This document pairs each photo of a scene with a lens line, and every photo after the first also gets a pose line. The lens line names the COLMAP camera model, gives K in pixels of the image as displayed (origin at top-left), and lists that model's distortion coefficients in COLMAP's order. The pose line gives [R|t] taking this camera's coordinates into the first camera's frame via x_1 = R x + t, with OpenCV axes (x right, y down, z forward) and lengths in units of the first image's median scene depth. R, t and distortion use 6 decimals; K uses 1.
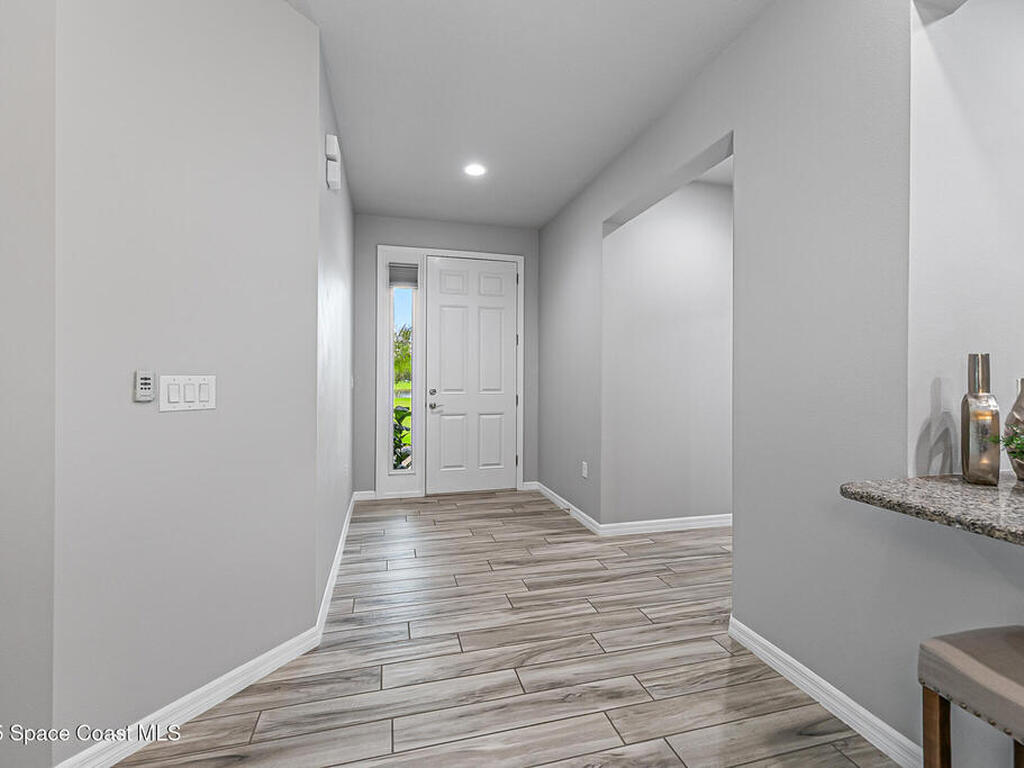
lens RADIAL K [[447.4, 0, 509.7], [0, 447.4, 378.7], [0, 0, 1]] dist [-0.002095, -0.000234]
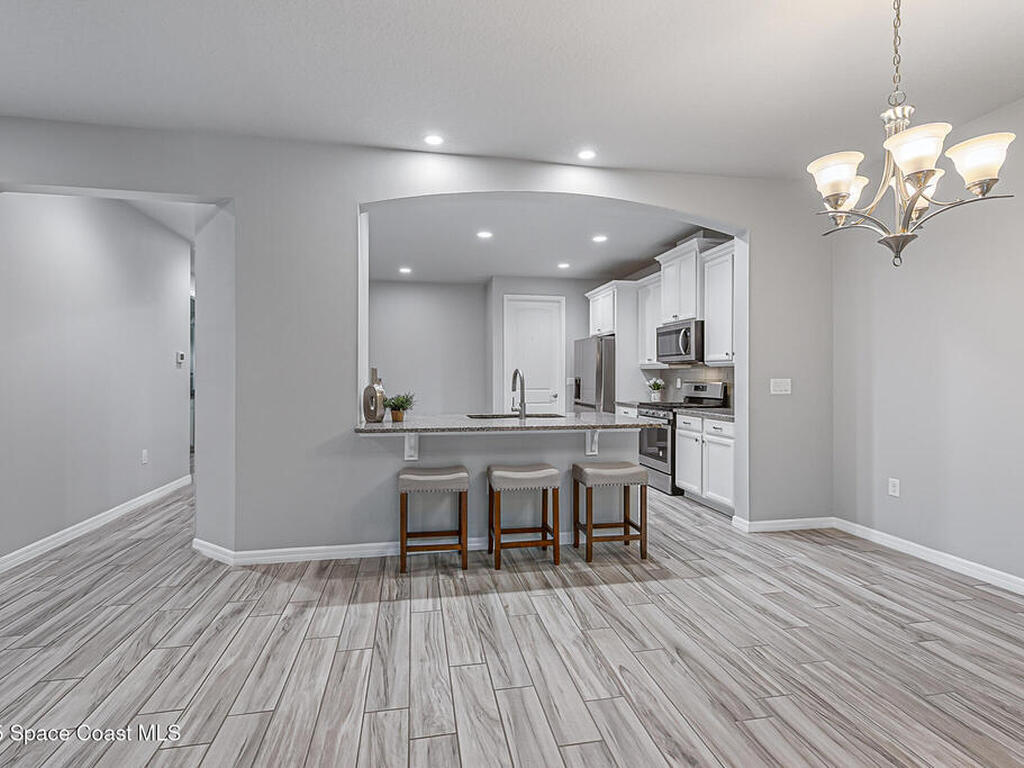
lens RADIAL K [[504.9, 0, 511.1], [0, 504.9, 381.1], [0, 0, 1]] dist [-0.000449, -0.000042]
pose [[0.074619, -0.011124, 0.997150, -0.986772], [0.001959, 0.999937, 0.011009, 0.008282], [-0.997210, 0.001132, 0.074637, 0.066752]]
